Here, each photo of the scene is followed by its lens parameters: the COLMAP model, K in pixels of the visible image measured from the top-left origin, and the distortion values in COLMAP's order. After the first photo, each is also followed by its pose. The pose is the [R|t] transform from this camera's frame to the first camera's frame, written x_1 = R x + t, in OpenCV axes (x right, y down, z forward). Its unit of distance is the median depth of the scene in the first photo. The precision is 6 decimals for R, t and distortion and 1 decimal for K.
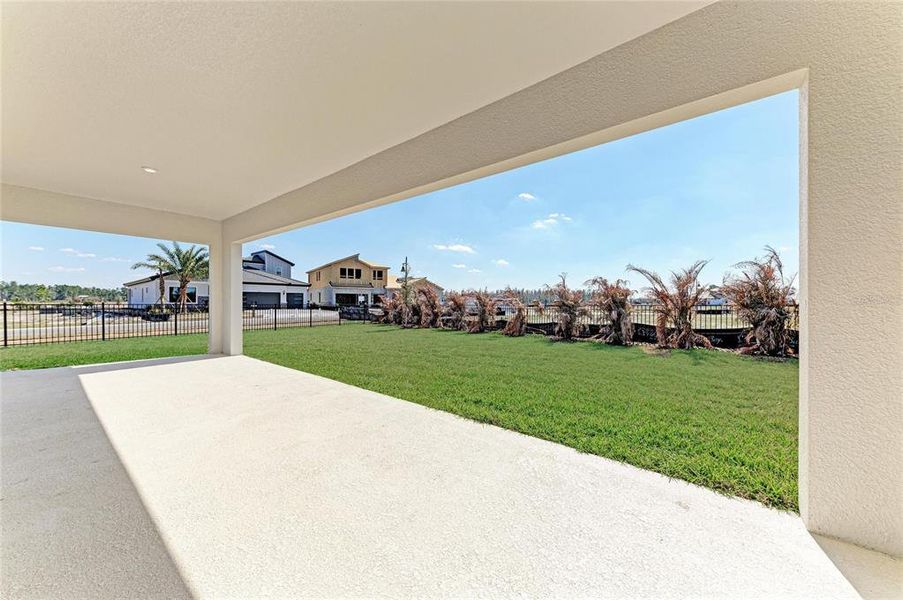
lens RADIAL K [[360.7, 0, 456.4], [0, 360.7, 301.8], [0, 0, 1]] dist [0.016447, -0.000147]
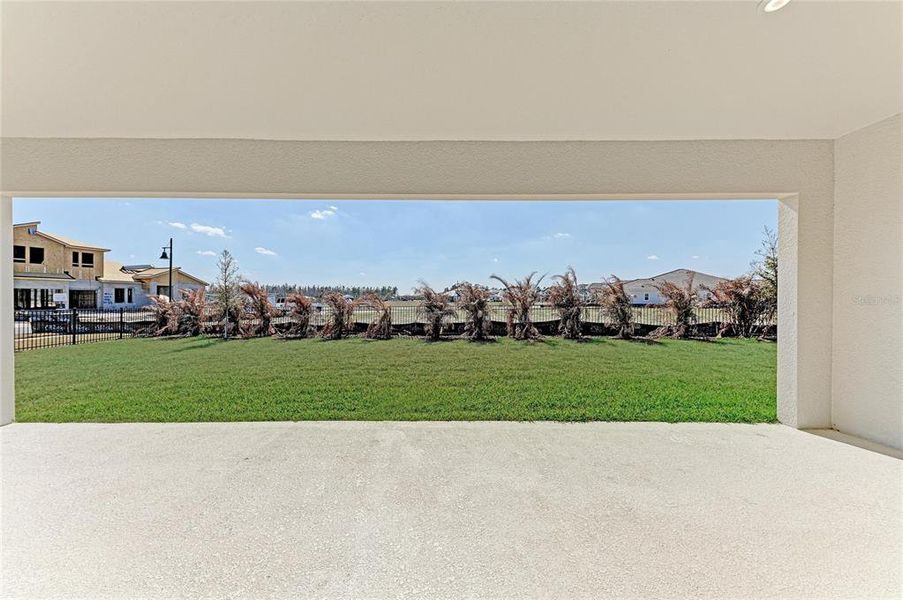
lens RADIAL K [[360.7, 0, 456.4], [0, 360.7, 301.8], [0, 0, 1]] dist [0.016447, -0.000147]
pose [[0.739610, -0.010235, 0.672958, -0.313299], [0.000911, 0.999899, 0.014206, -0.015610], [-0.673035, -0.009894, 0.739544, 0.146926]]
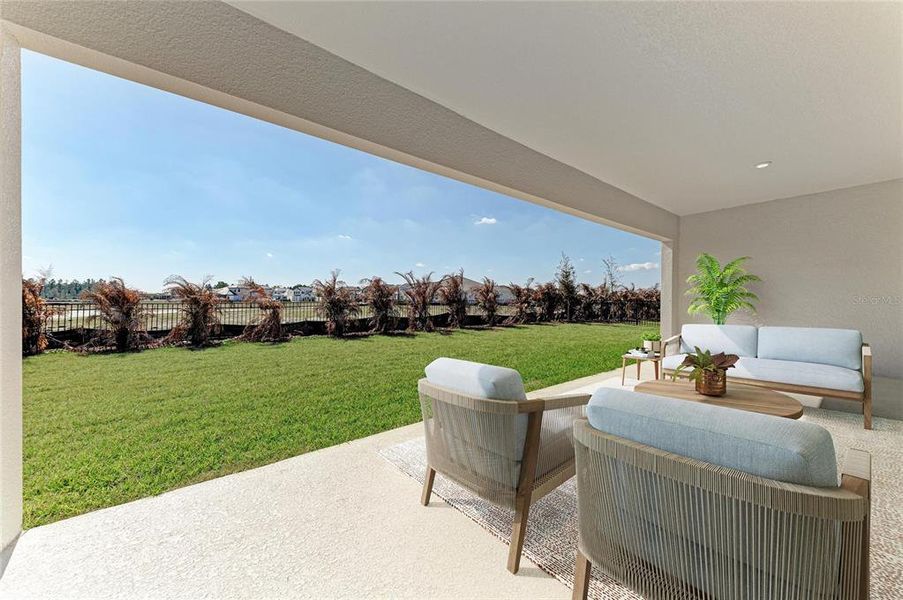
lens RADIAL K [[346.9, 0, 451.5], [0, 346.9, 300.0], [0, 0, 1]] dist [0.014456, -0.000029]
pose [[0.133624, -0.003547, 0.991026, -0.530101], [-0.005428, 0.999976, 0.004311, -0.002290], [-0.991017, -0.005955, 0.133602, 0.485685]]
